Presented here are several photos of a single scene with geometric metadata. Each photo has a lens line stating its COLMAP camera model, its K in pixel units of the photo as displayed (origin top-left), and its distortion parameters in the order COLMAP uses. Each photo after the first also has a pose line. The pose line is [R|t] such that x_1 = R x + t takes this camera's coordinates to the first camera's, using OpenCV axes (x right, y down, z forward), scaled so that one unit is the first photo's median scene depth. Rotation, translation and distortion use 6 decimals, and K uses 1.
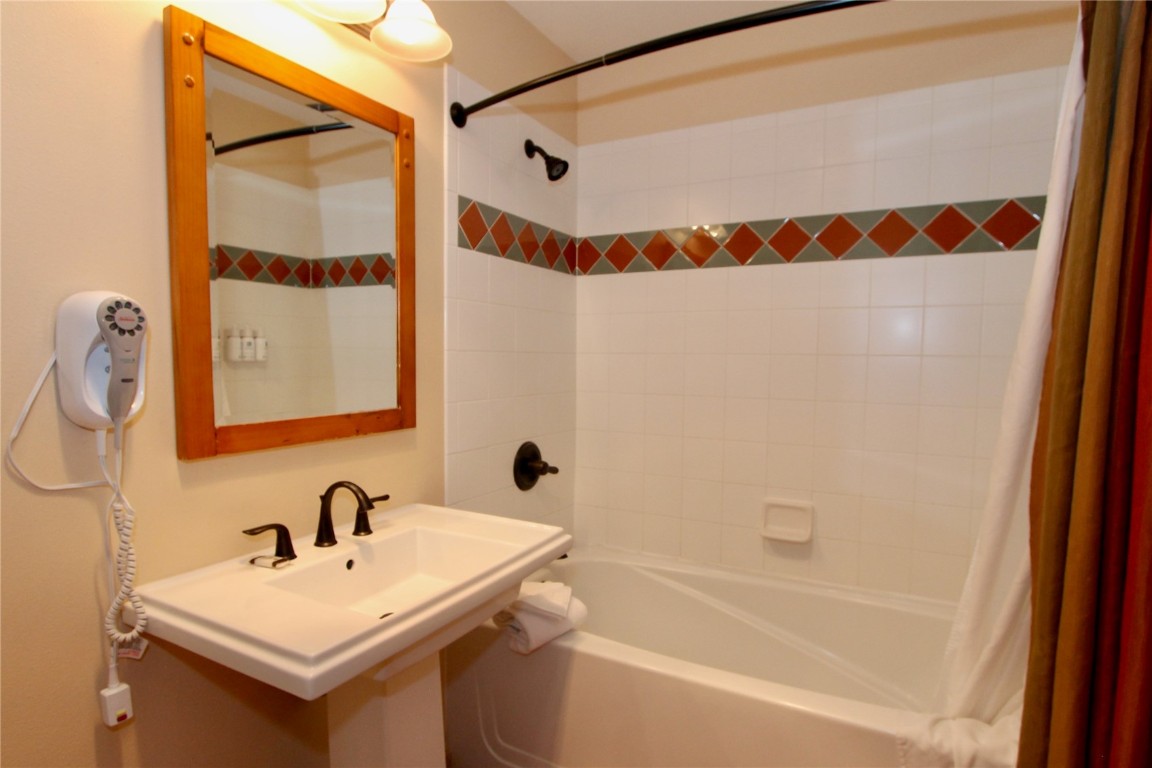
lens RADIAL K [[614.7, 0, 576.2], [0, 614.7, 405.1], [0, 0, 1]] dist [-0.022572, 0.000018]
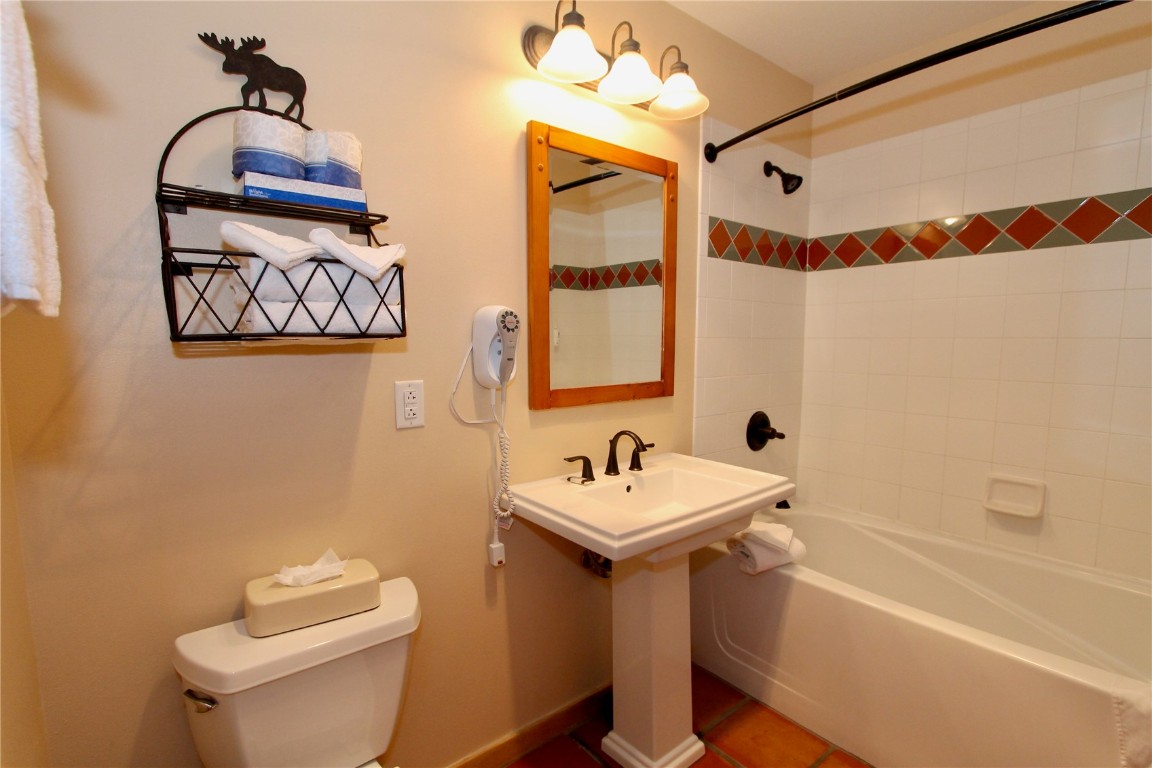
lens RADIAL K [[538.1, 0, 576.8], [0, 538.1, 399.5], [0, 0, 1]] dist [-0.013997, 0.000779]
pose [[0.921539, 0.032774, -0.386899, 0.000019], [-0.020877, 0.999172, 0.034913, 0.008121], [0.387723, -0.024096, 0.921461, -0.169989]]
